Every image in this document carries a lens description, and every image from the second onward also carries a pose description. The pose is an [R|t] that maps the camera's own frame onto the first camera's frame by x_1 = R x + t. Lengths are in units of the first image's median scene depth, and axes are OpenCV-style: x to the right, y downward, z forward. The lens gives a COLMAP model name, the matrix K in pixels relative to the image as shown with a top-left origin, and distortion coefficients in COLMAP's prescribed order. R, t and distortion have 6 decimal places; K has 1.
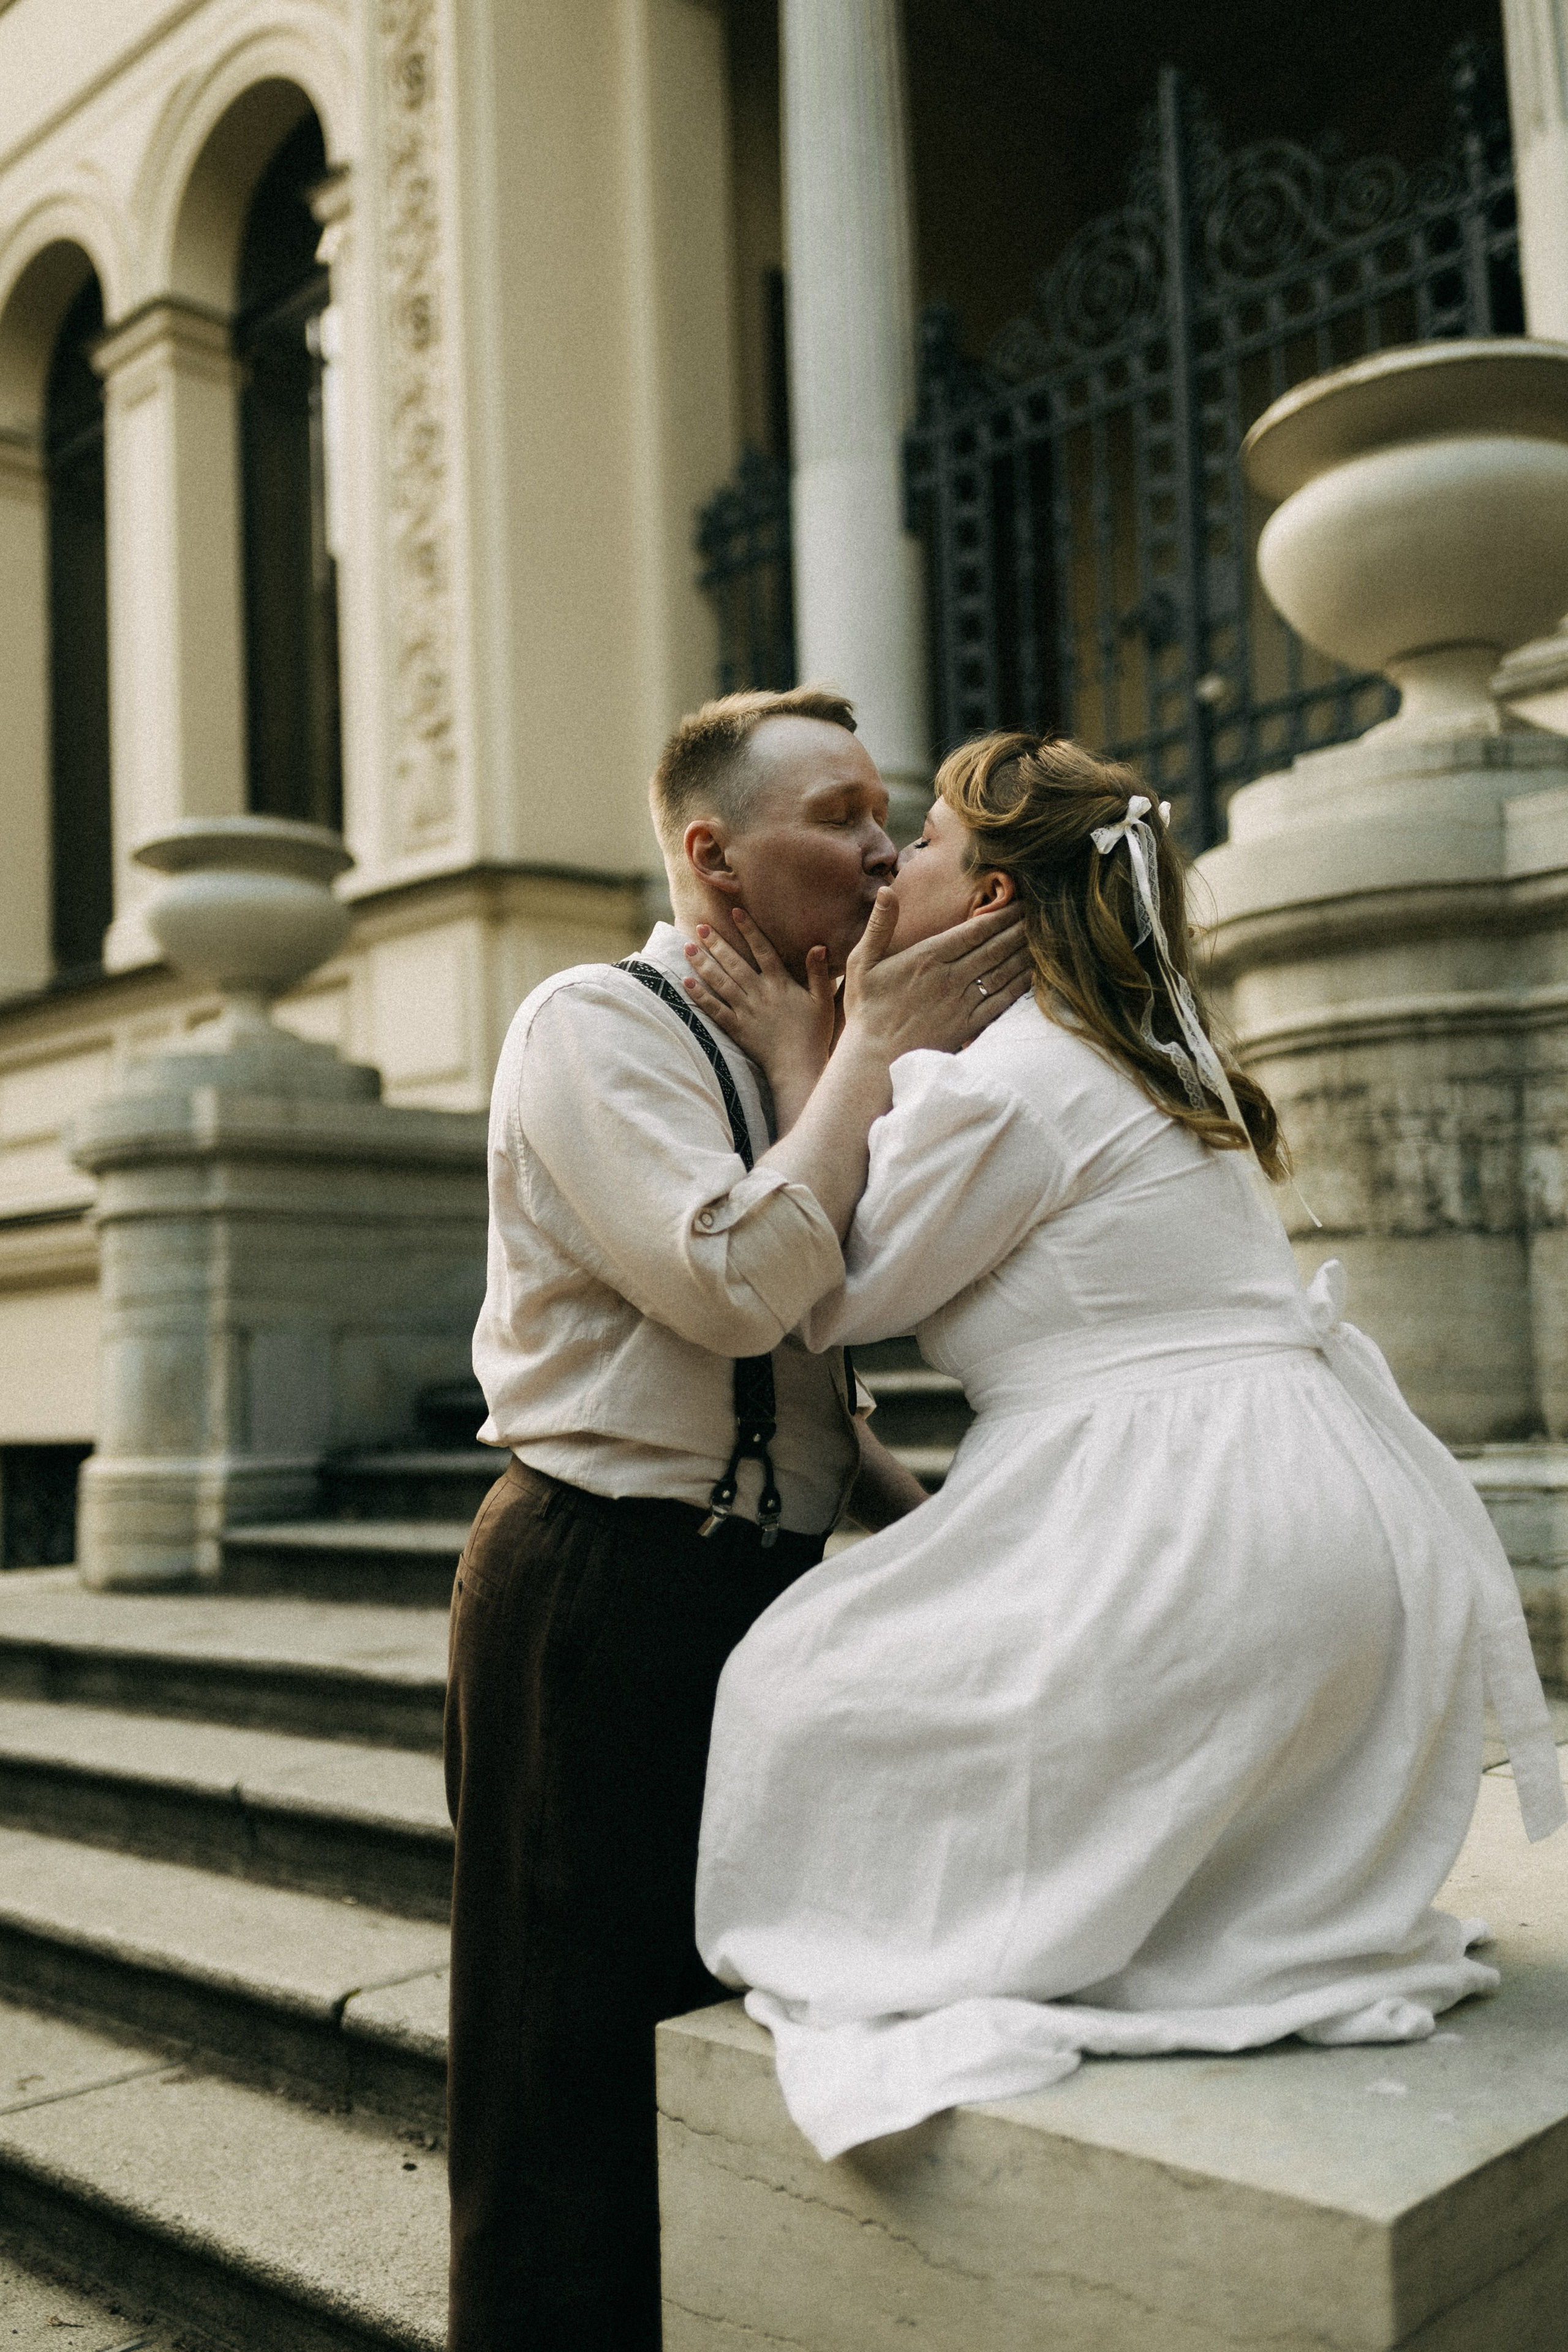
lens RADIAL K [[2193.5, 0, 772.0], [0, 2193.5, 1165.0], [0, 0, 1]] dist [0.217386, -0.397893]
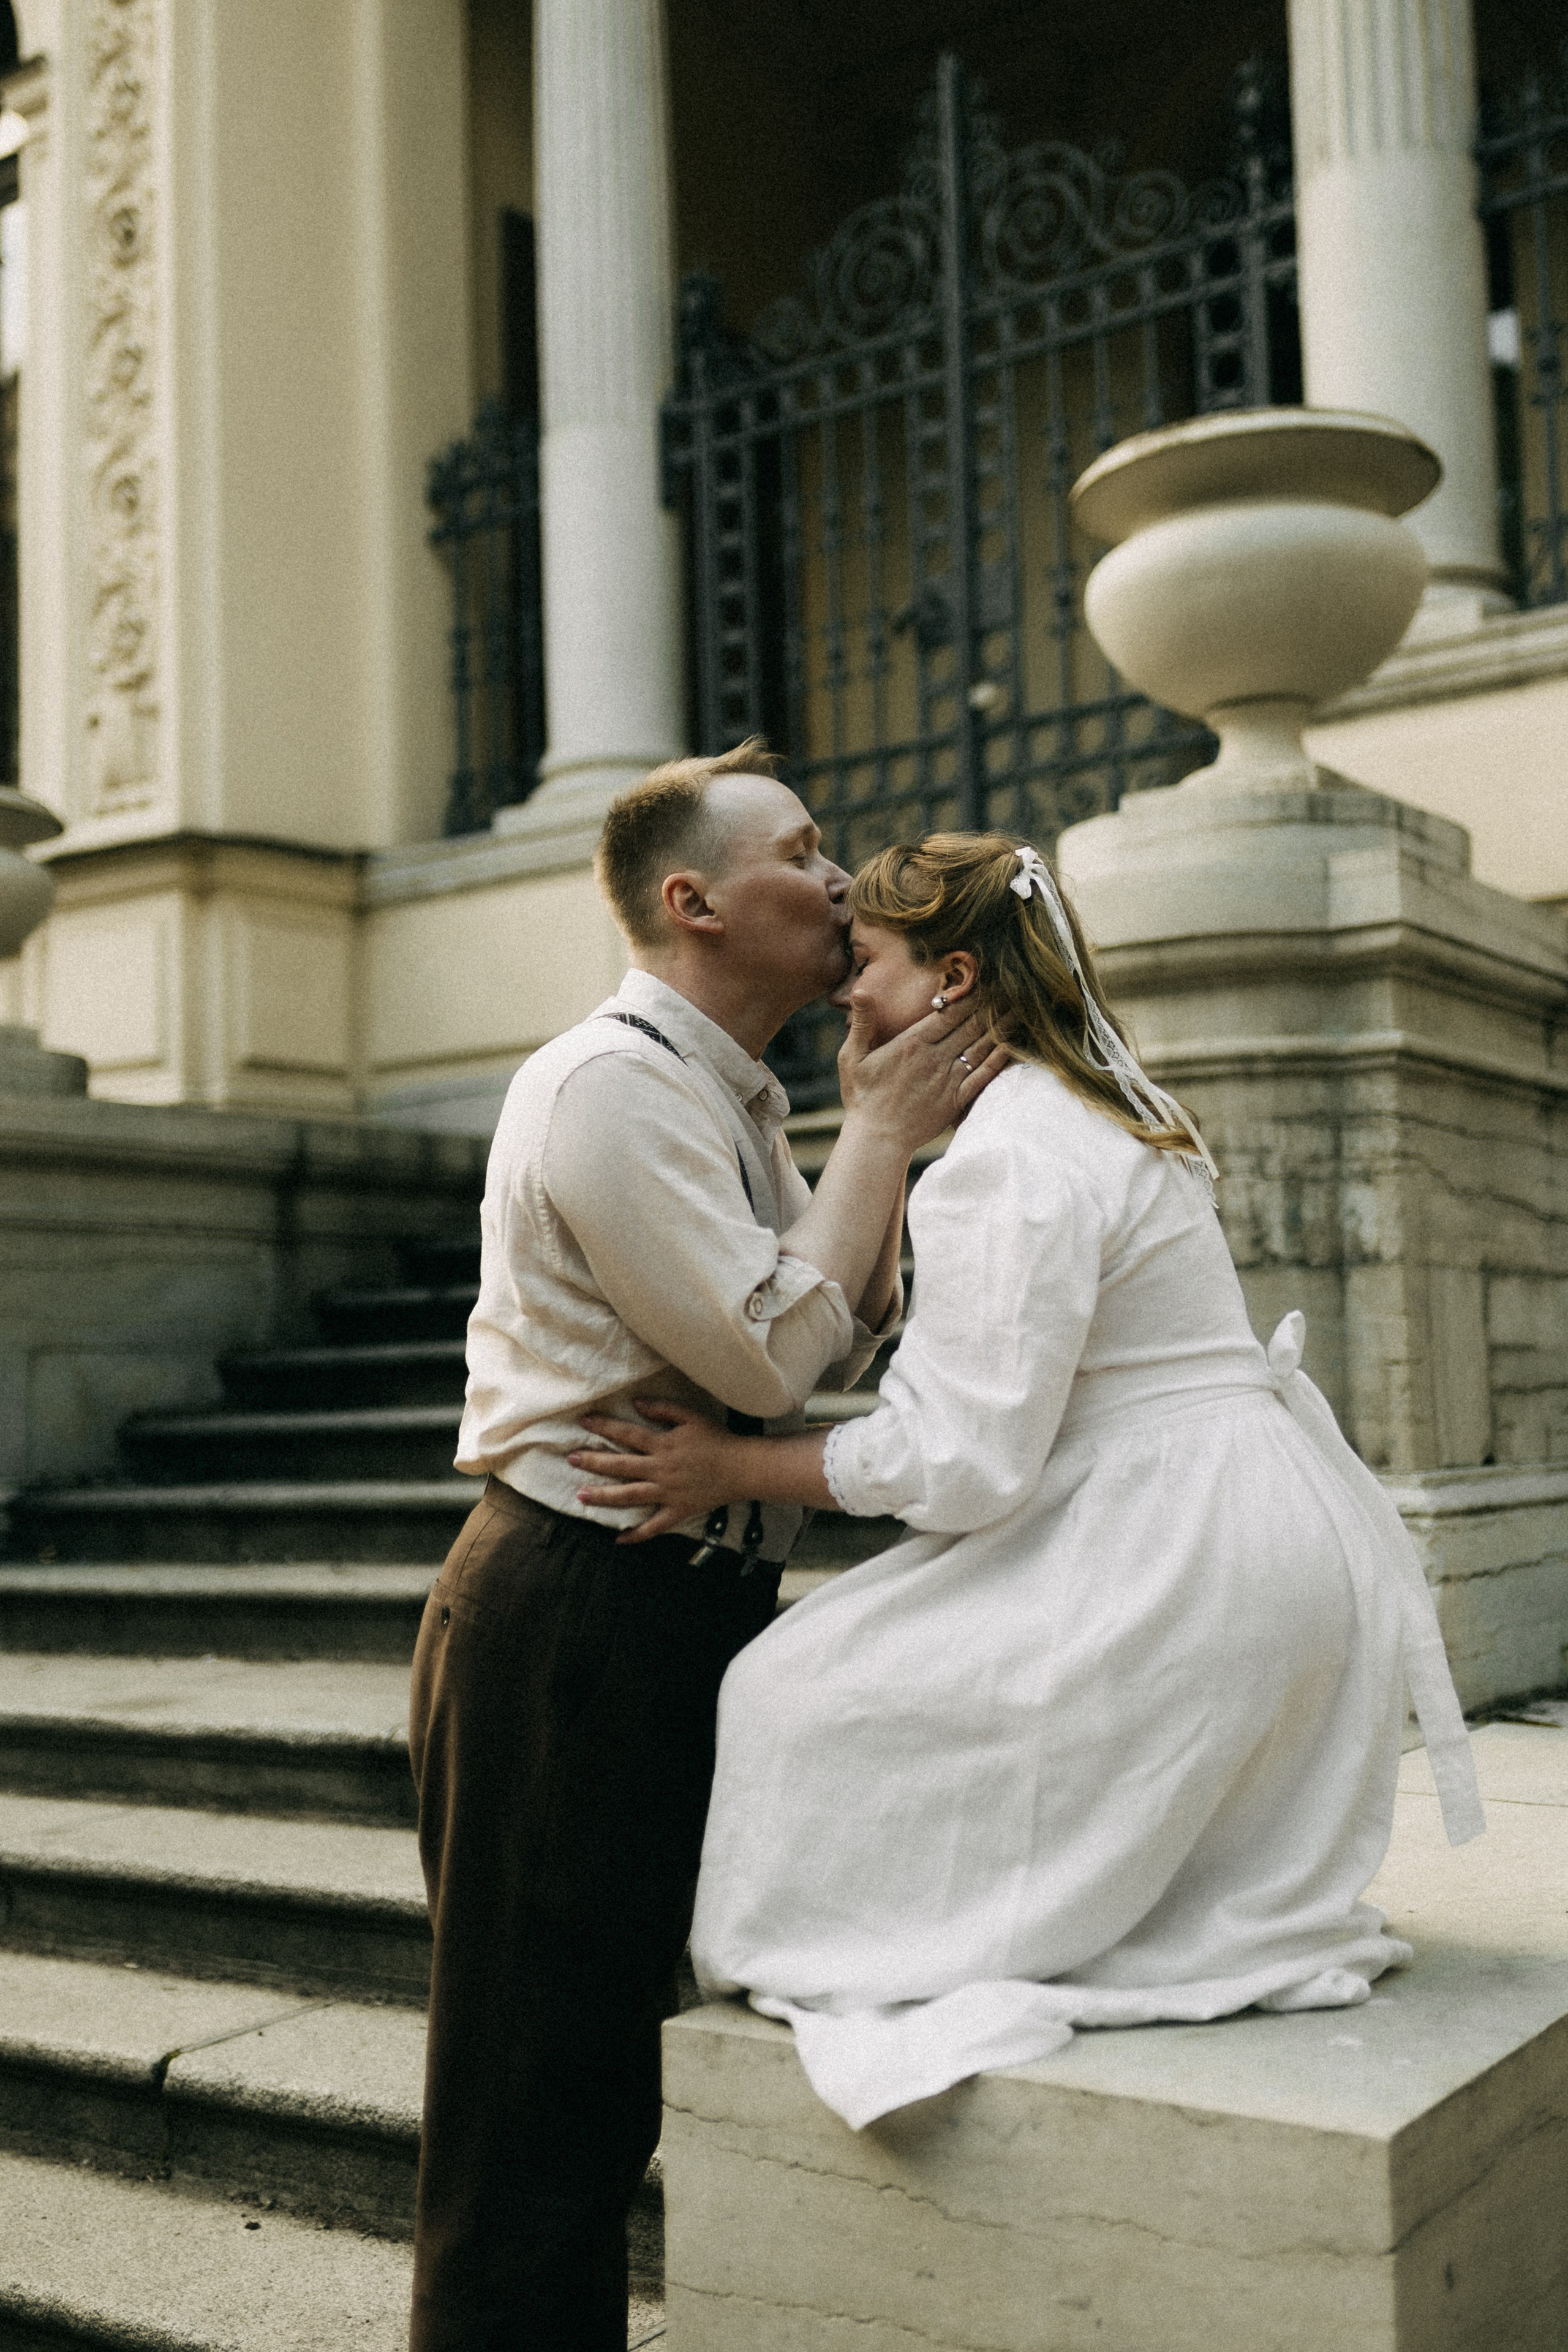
lens RADIAL K [[2509.8, 0, 773.5], [0, 2509.8, 1090.7], [0, 0, 1]] dist [0.248778, -0.493267]
pose [[0.986081, 0.023766, 0.164556, -0.121221], [-0.019825, 0.999477, -0.025552, -0.016566], [-0.165077, 0.021934, 0.986037, -0.126873]]
